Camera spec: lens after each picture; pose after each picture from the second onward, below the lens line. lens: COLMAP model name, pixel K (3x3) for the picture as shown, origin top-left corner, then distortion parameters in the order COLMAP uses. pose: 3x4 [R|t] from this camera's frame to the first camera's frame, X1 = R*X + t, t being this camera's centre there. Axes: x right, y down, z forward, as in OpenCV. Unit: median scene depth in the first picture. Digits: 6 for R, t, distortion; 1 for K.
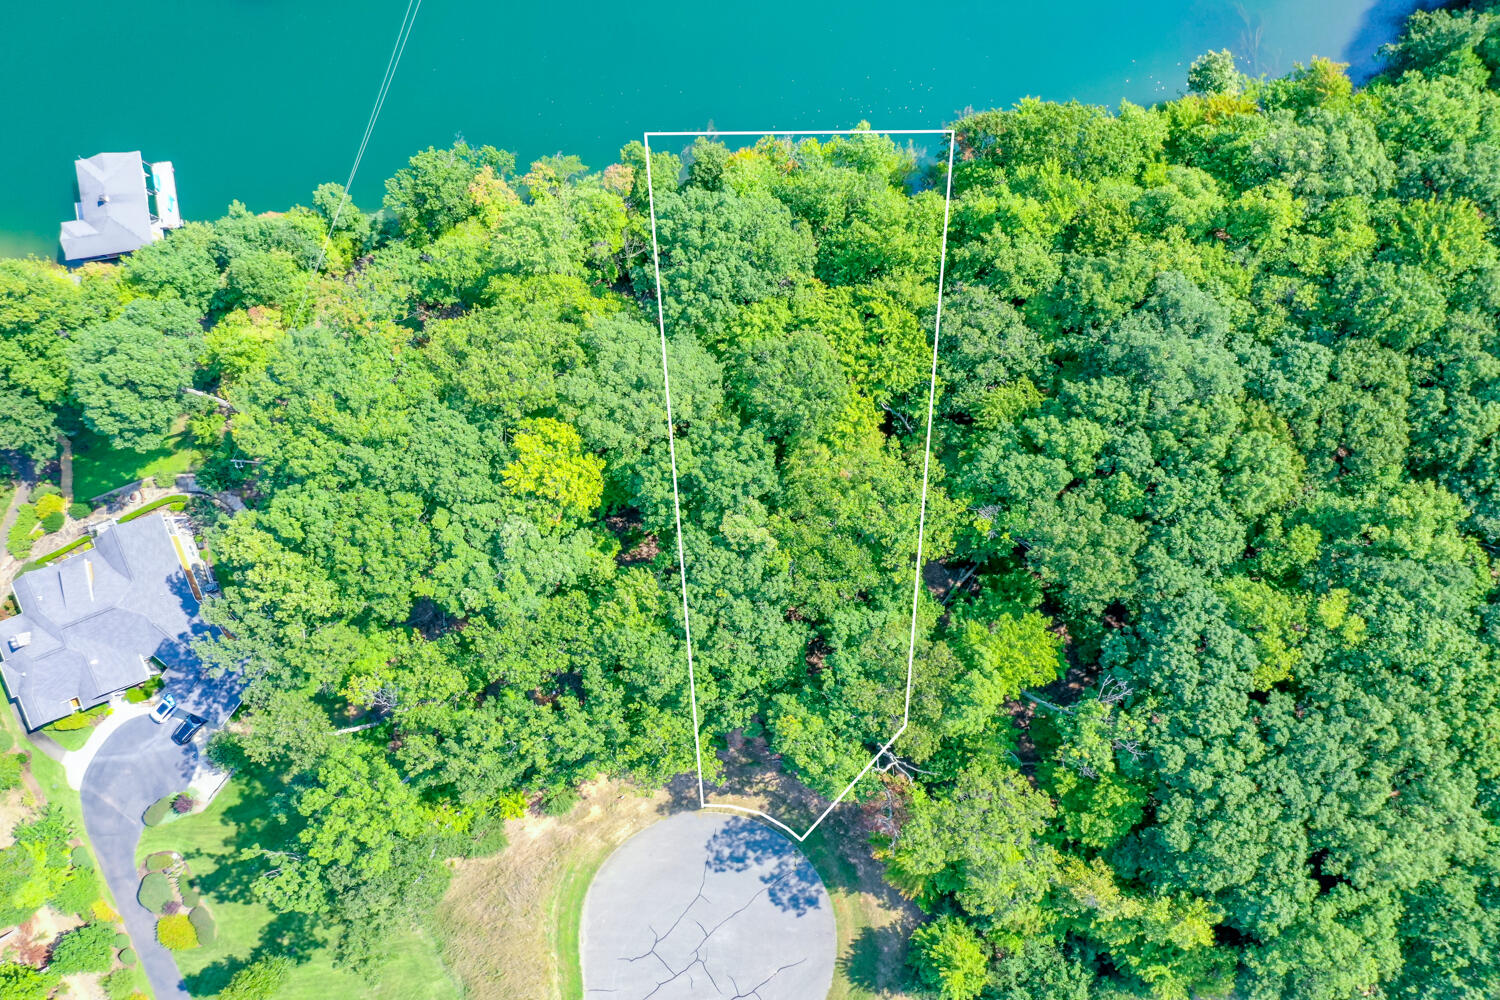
lens RADIAL K [[1188.7, 0, 747.3], [0, 1188.7, 499.1], [0, 0, 1]] dist [0.010043, -0.012876]
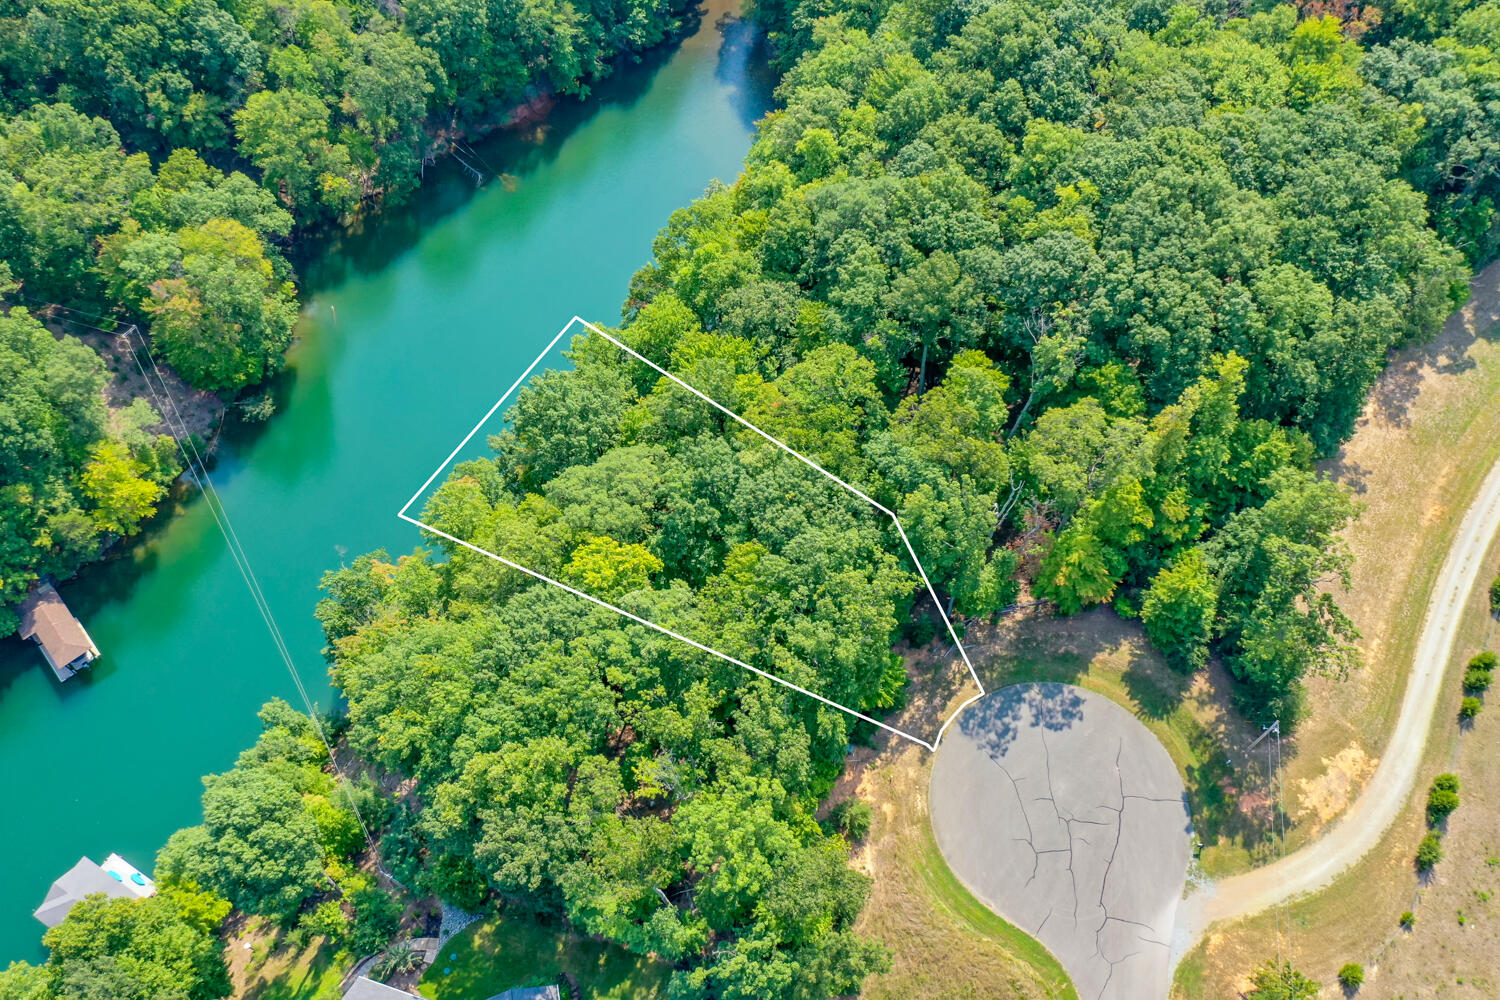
lens RADIAL K [[1188.7, 0, 757.8], [0, 1188.7, 494.9], [0, 0, 1]] dist [0.010043, -0.012876]
pose [[0.625653, -0.666626, 0.405176, -0.427239], [0.780097, 0.532805, -0.327975, 0.365298], [0.002757, 0.521276, 0.853384, 0.000921]]
